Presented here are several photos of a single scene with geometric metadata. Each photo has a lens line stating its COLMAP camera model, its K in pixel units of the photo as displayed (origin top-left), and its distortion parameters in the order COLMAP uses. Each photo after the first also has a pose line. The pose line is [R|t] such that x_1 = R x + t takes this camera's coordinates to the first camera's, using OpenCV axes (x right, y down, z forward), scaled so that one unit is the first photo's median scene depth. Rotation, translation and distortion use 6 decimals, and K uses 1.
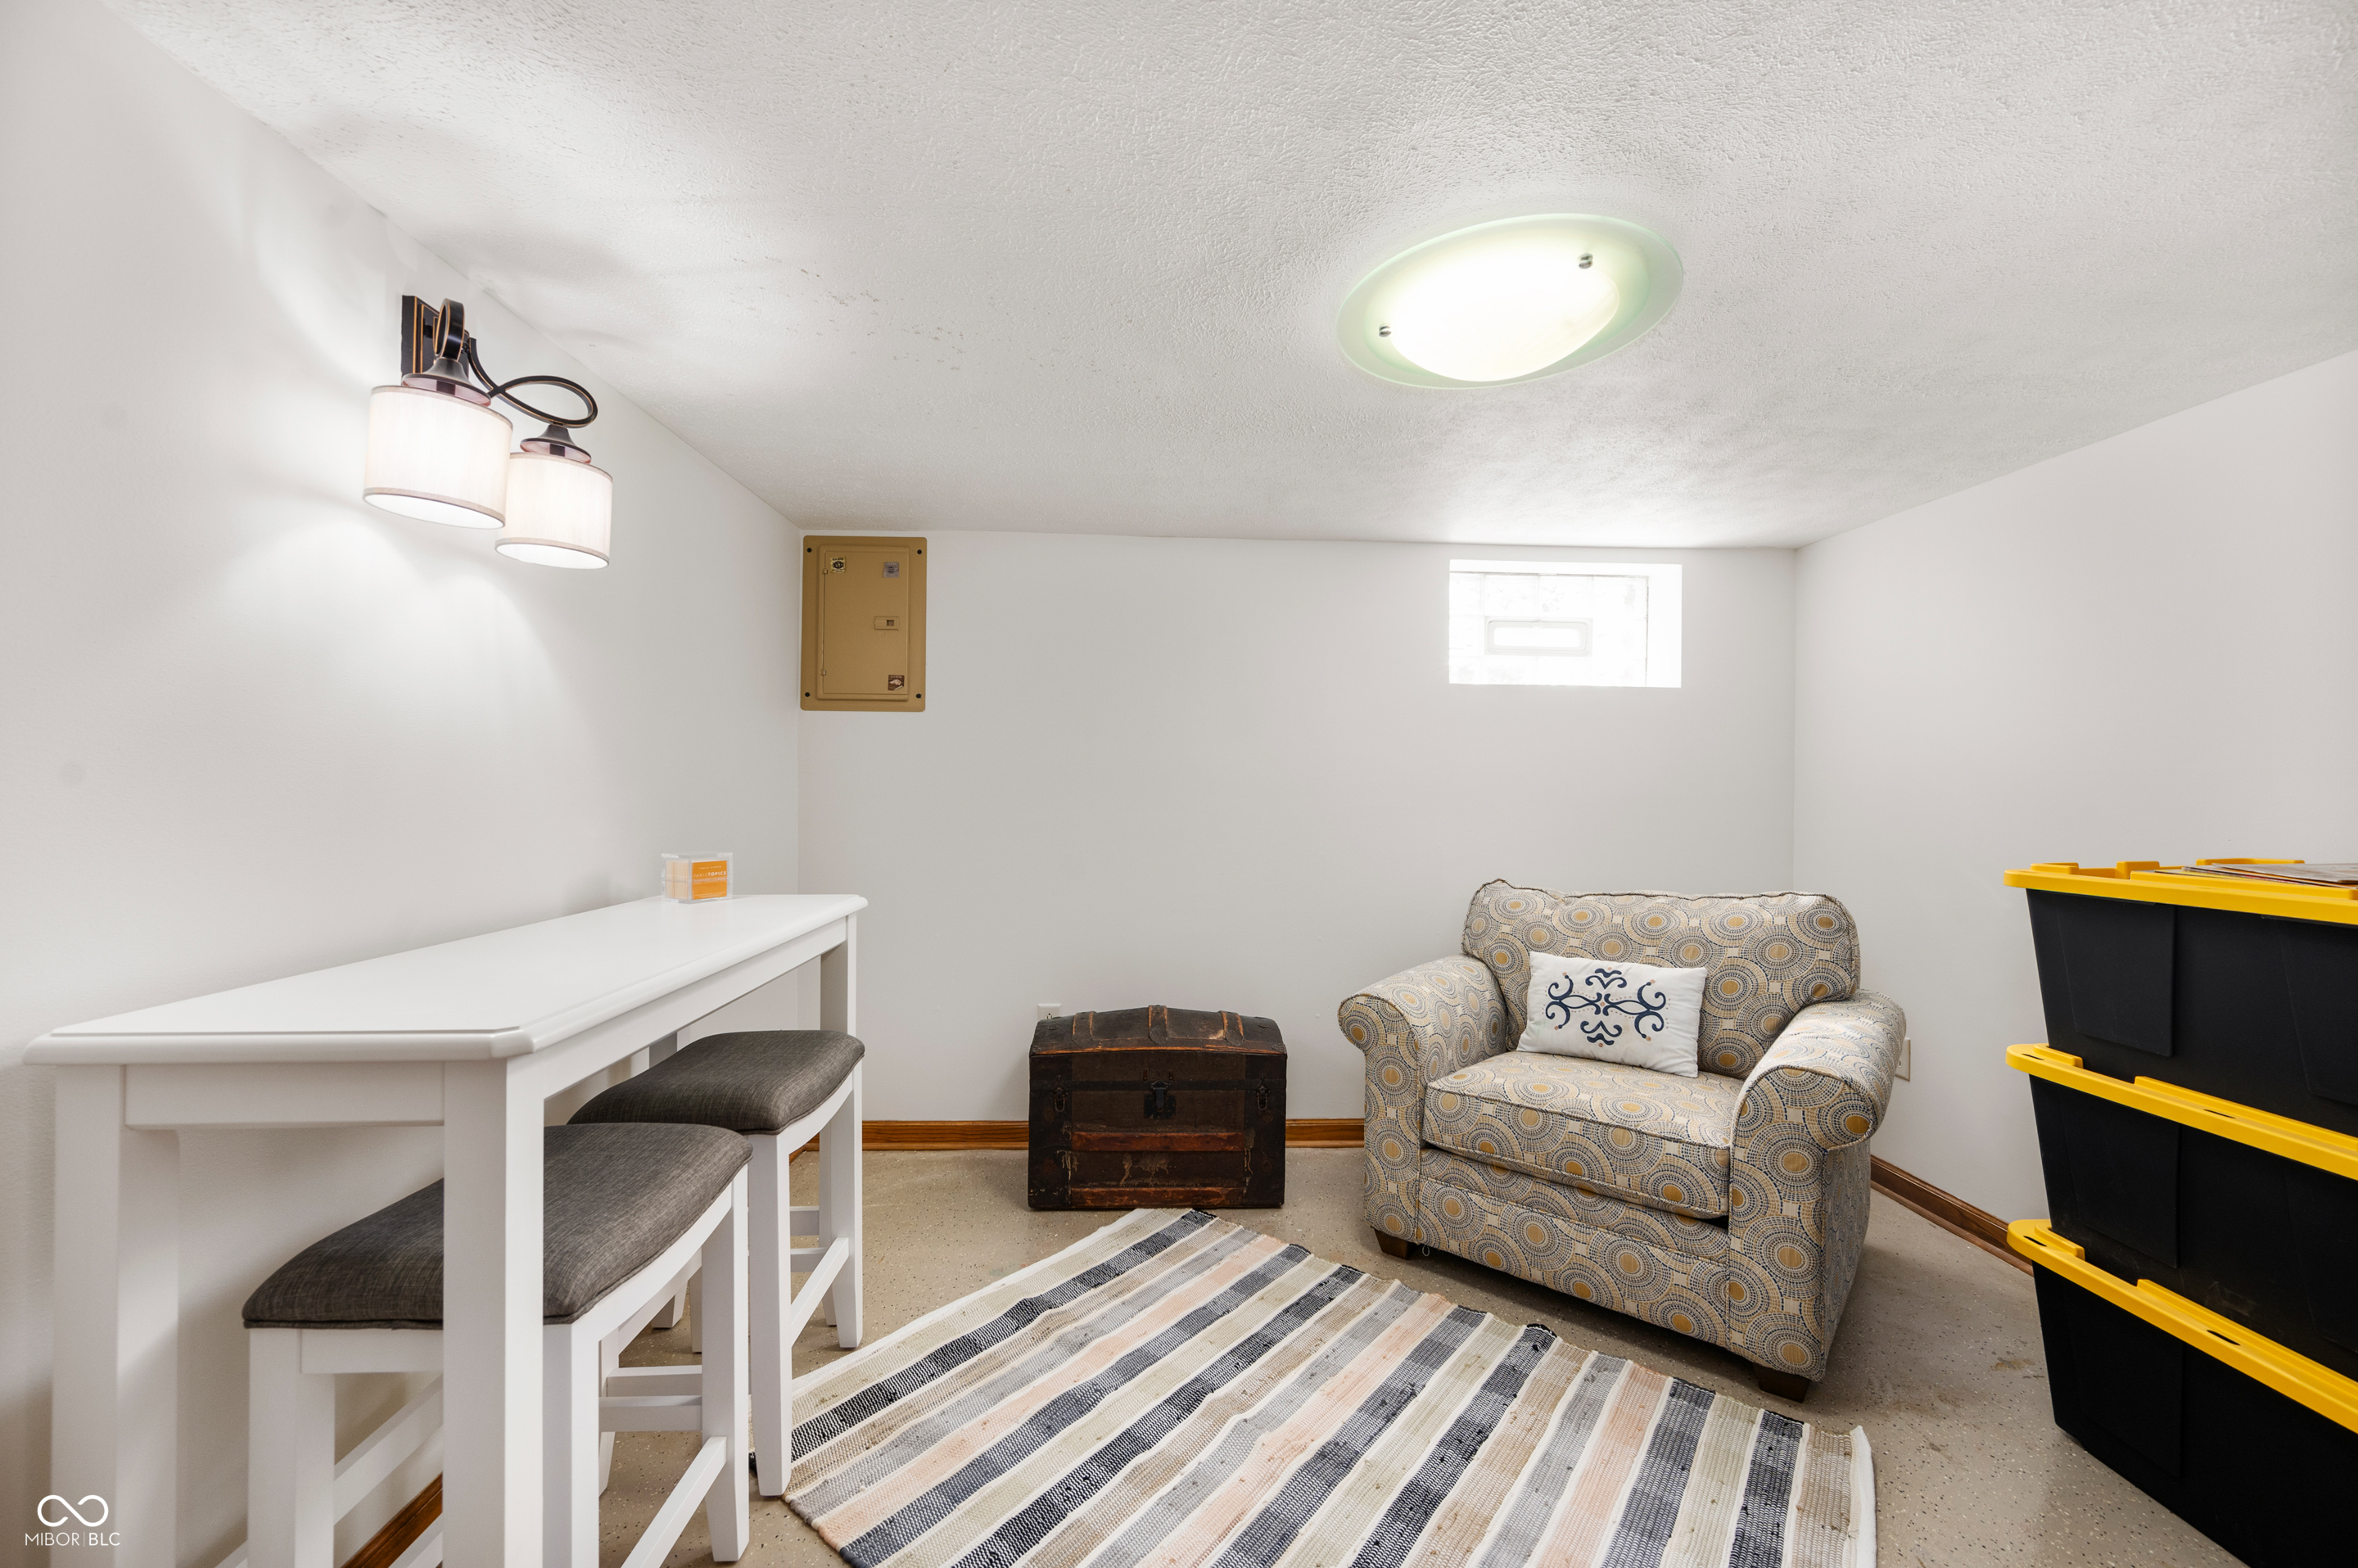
lens RADIAL K [[949.1, 0, 1179.0], [0, 949.1, 784.0], [0, 0, 1]] dist [-0.001563, -0.000285]
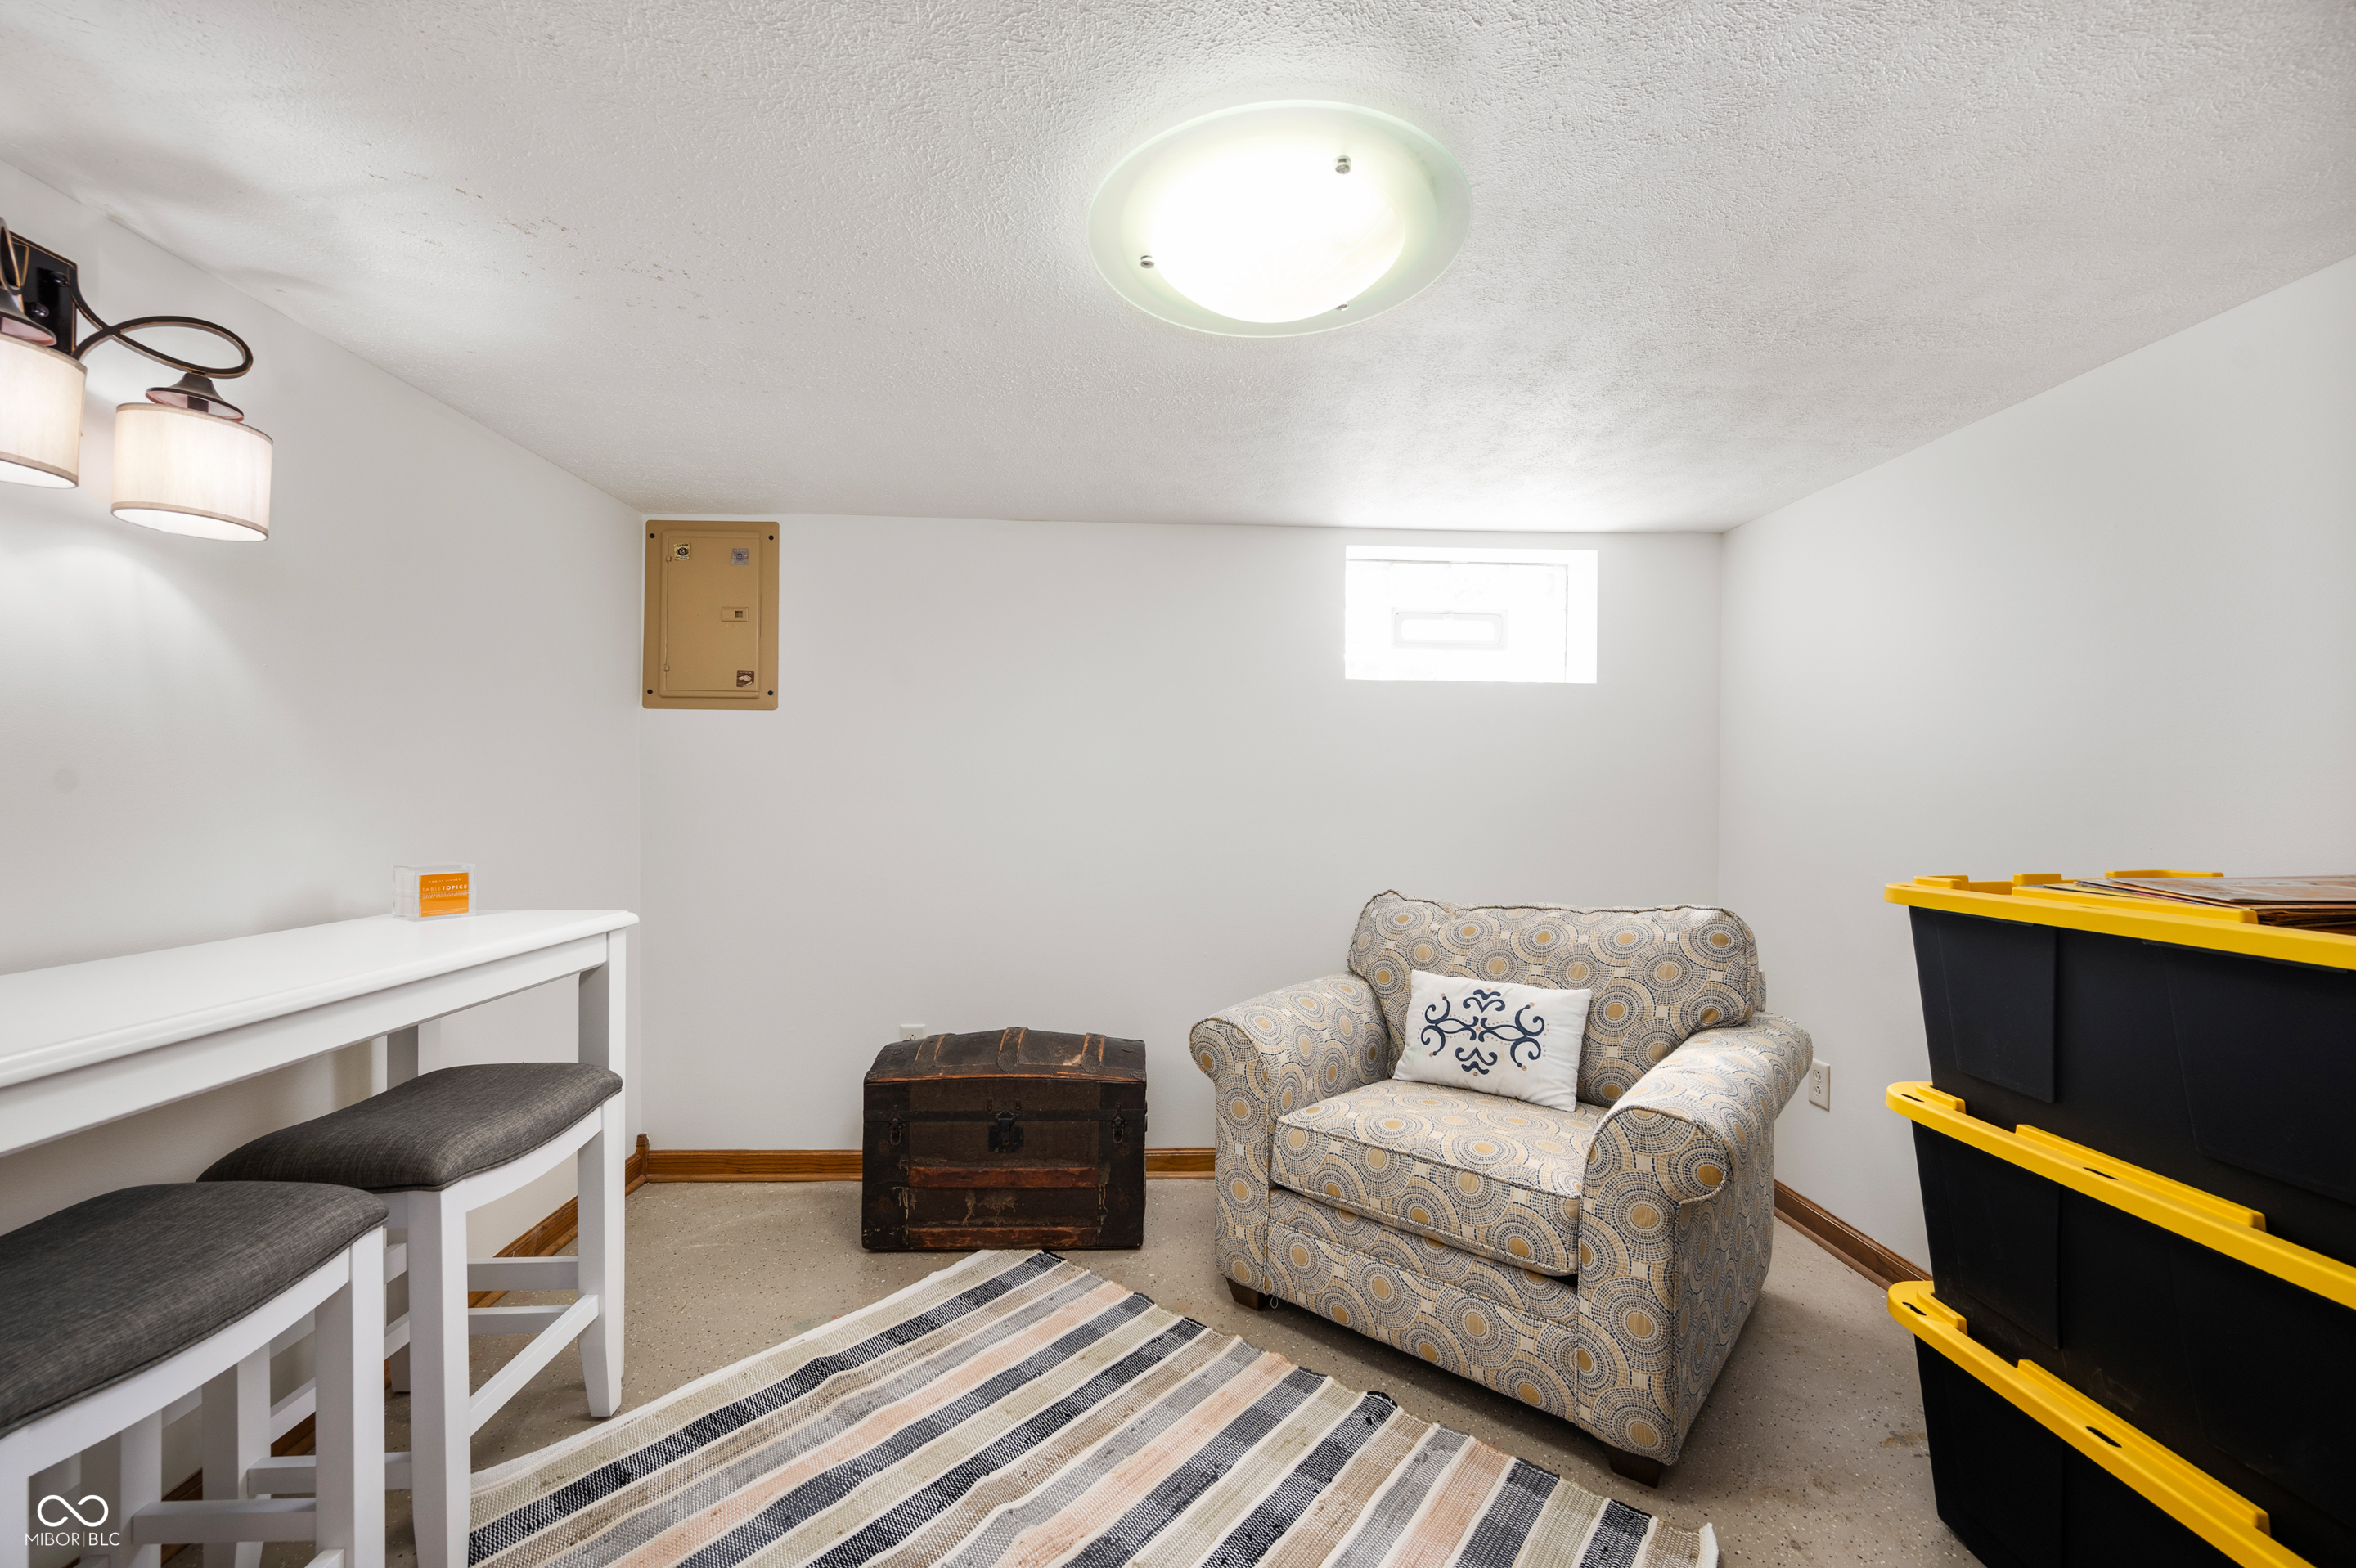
lens RADIAL K [[953.9, 0, 1181.3], [0, 953.9, 792.0], [0, 0, 1]] dist [-0.001473, -0.000970]
pose [[0.999990, -0.001156, -0.004233, 0.189183], [0.001168, 0.999995, 0.003011, 0.002353], [0.004230, -0.003016, 0.999987, 0.098573]]
